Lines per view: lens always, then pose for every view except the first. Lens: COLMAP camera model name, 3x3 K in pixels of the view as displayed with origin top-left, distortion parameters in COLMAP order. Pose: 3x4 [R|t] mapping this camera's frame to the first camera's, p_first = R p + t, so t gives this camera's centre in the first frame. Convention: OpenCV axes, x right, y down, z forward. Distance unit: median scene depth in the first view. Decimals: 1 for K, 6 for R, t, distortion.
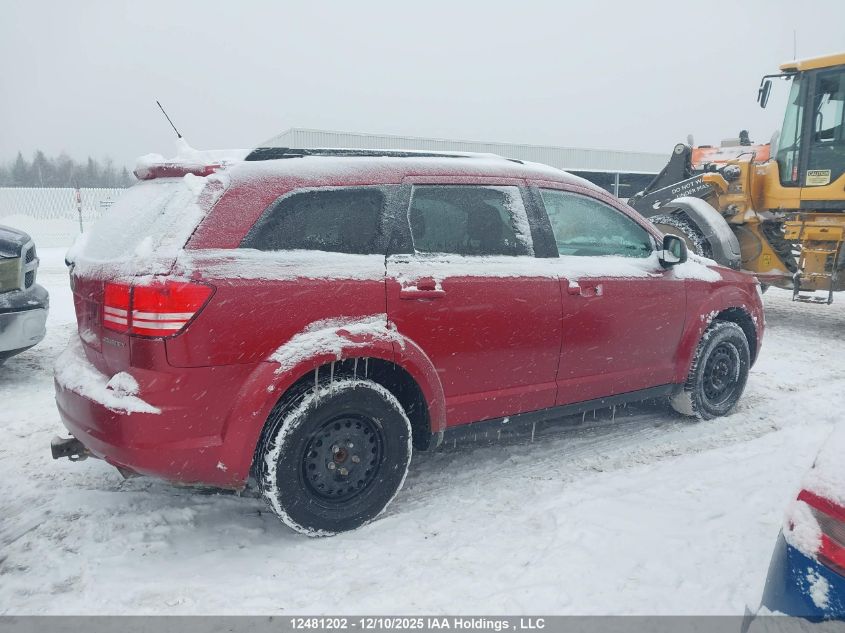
lens RADIAL K [[656.9, 0, 431.7], [0, 656.9, 320.1], [0, 0, 1]] dist [0.068175, -0.075646]
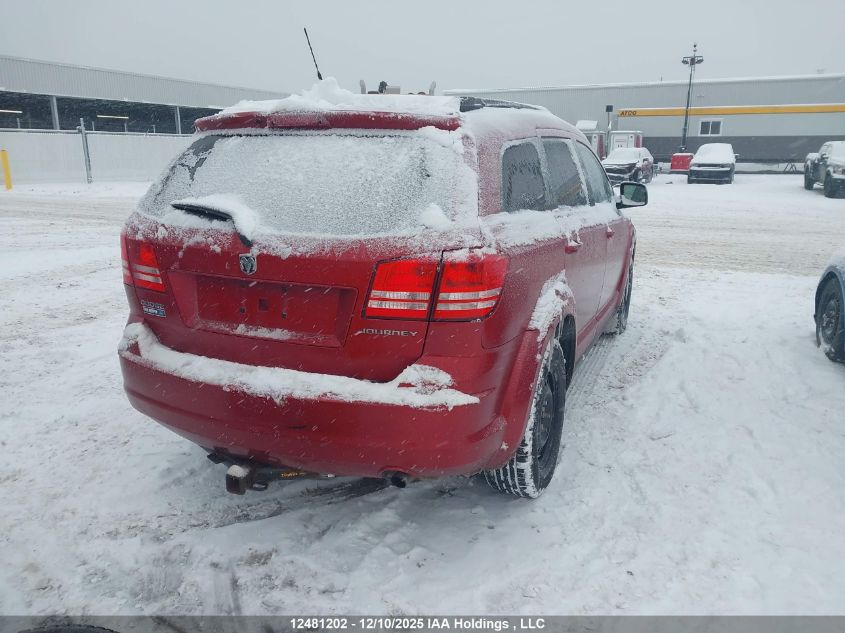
lens RADIAL K [[656.9, 0, 431.7], [0, 656.9, 318.6], [0, 0, 1]] dist [0.068175, -0.075646]
pose [[0.839384, -0.127642, 0.528338, -0.861504], [0.078945, 0.990358, 0.113839, -0.073219], [-0.537775, -0.053846, 0.841367, 0.273136]]
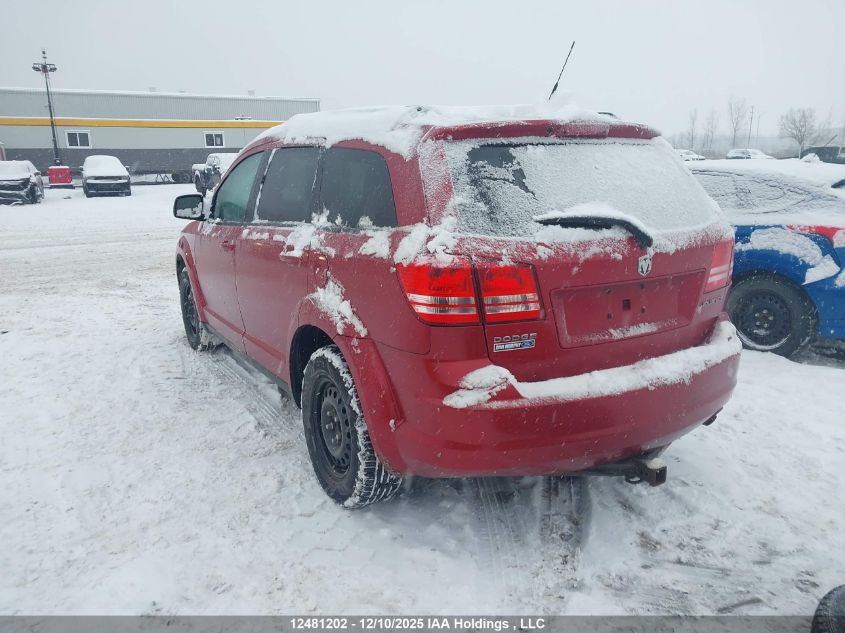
lens RADIAL K [[656.9, 0, 425.7], [0, 656.9, 318.0], [0, 0, 1]] dist [0.068175, -0.075646]
pose [[0.051845, -0.231739, 0.971396, -1.497250], [0.172861, 0.960103, 0.219819, -0.242811], [-0.983581, 0.156520, 0.089835, 1.334102]]
